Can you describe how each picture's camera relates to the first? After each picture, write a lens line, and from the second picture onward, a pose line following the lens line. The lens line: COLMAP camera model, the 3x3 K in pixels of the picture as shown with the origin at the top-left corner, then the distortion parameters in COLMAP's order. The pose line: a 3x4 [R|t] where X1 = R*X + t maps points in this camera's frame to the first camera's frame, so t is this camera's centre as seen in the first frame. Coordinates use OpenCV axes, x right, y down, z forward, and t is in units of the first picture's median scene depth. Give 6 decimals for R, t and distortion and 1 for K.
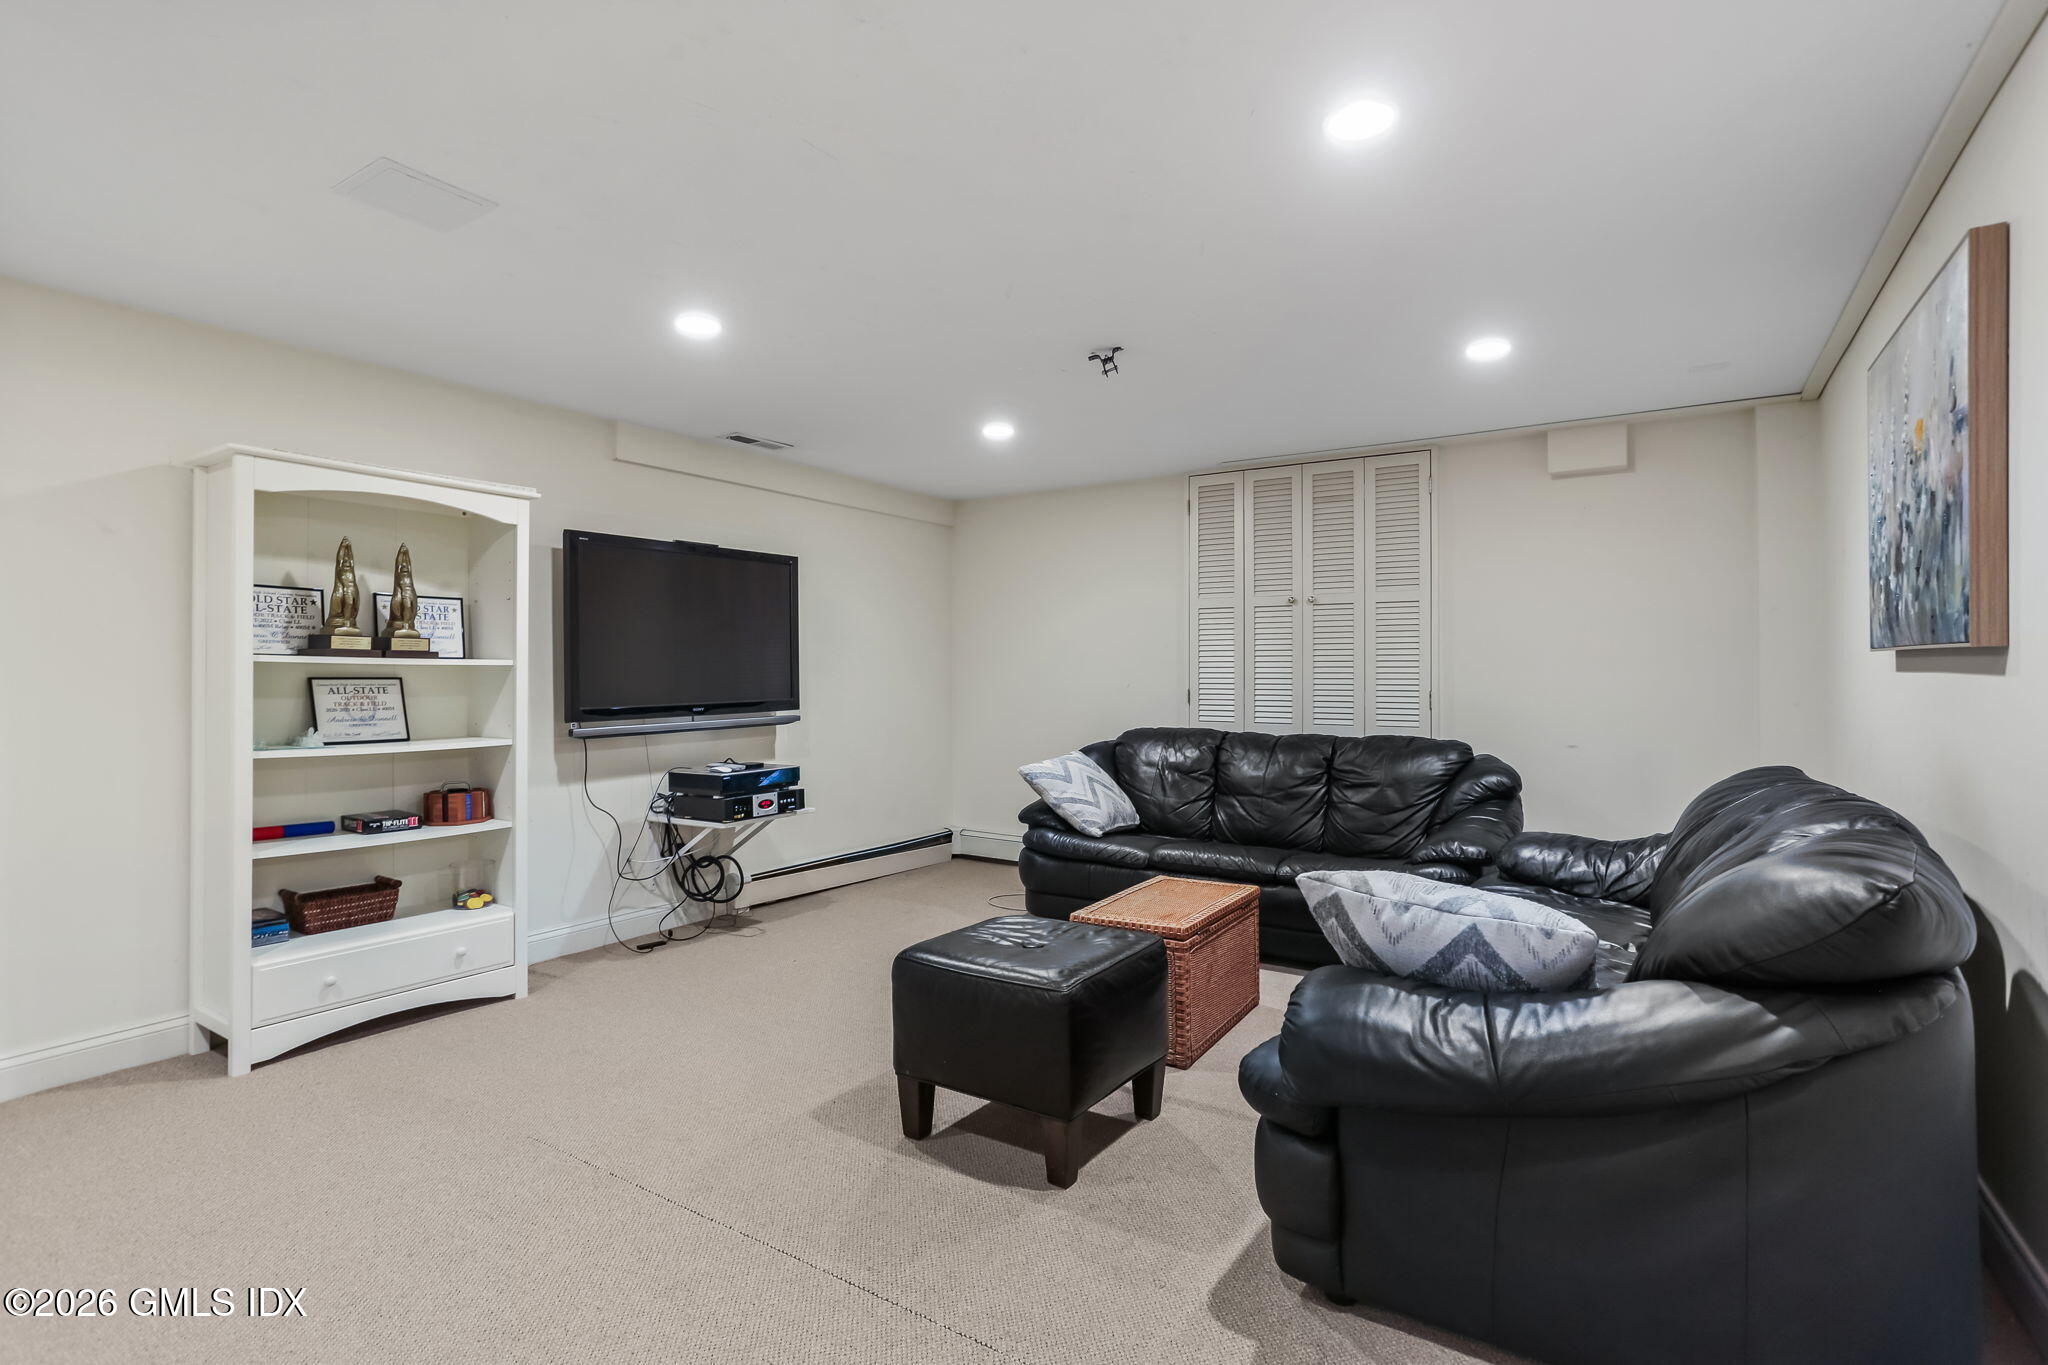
lens RADIAL K [[1003.3, 0, 1020.1], [0, 1003.3, 685.4], [0, 0, 1]] dist [-0.044543, 0.023051]
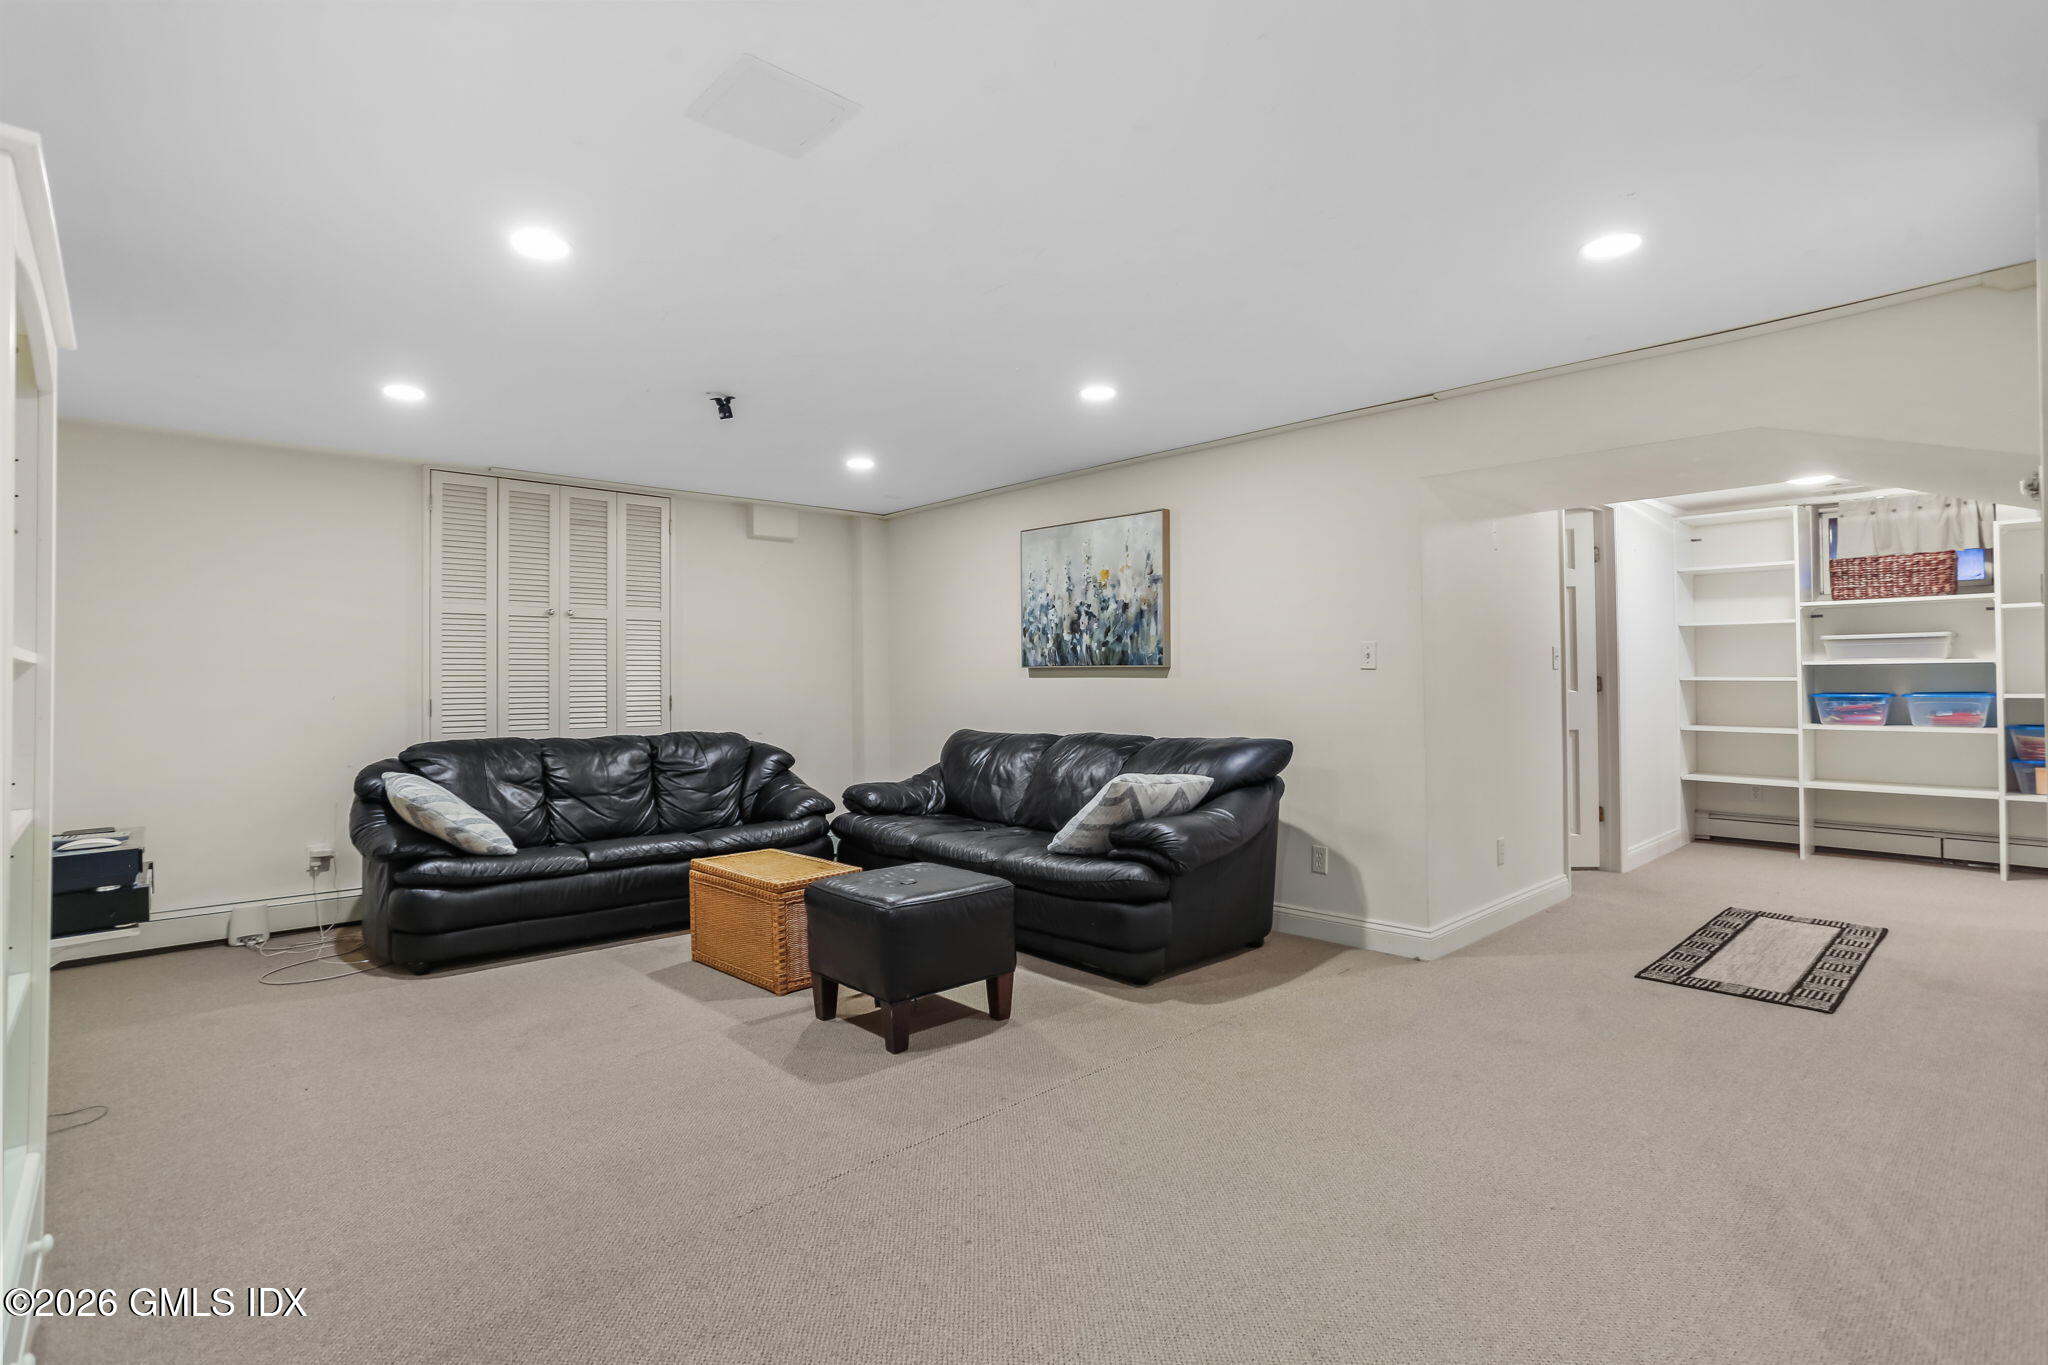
lens RADIAL K [[1003.3, 0, 1031.9], [0, 1003.3, 672.1], [0, 0, 1]] dist [-0.044543, 0.023051]
pose [[0.231412, 0.005000, 0.972843, -0.721078], [0.018799, 0.999777, -0.009610, -0.002617], [-0.972674, 0.020512, 0.231266, 0.304406]]
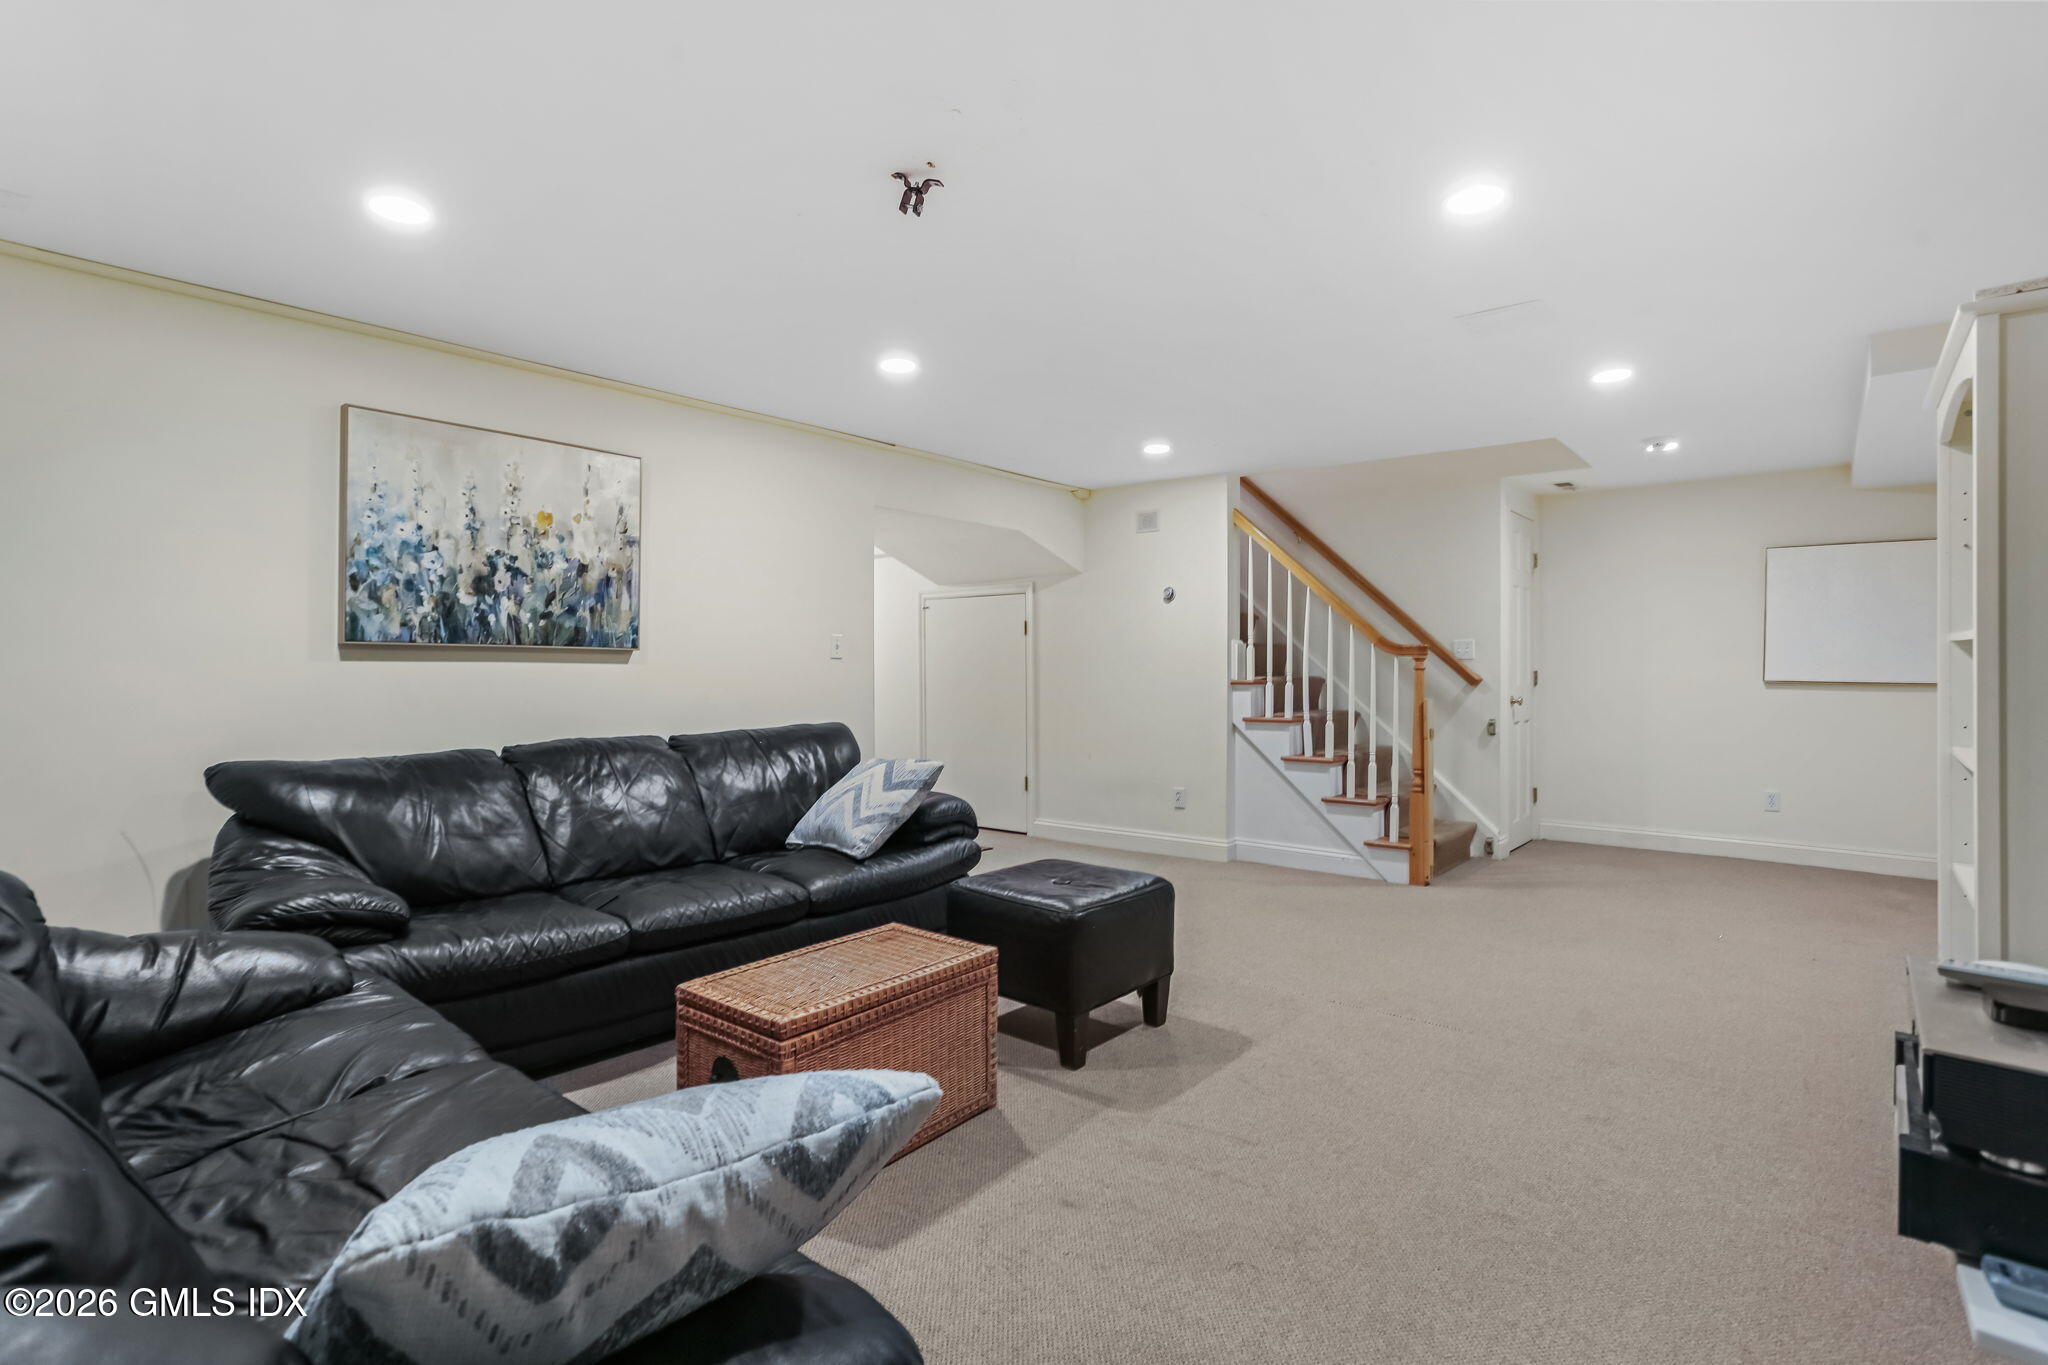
lens RADIAL K [[1003.3, 0, 1030.5], [0, 1003.3, 666.4], [0, 0, 1]] dist [-0.044543, 0.023051]
pose [[-0.995369, -0.012088, 0.095360, -0.039388], [-0.010323, 0.999766, 0.018985, -0.022887], [-0.095567, 0.017913, -0.995262, 1.294572]]
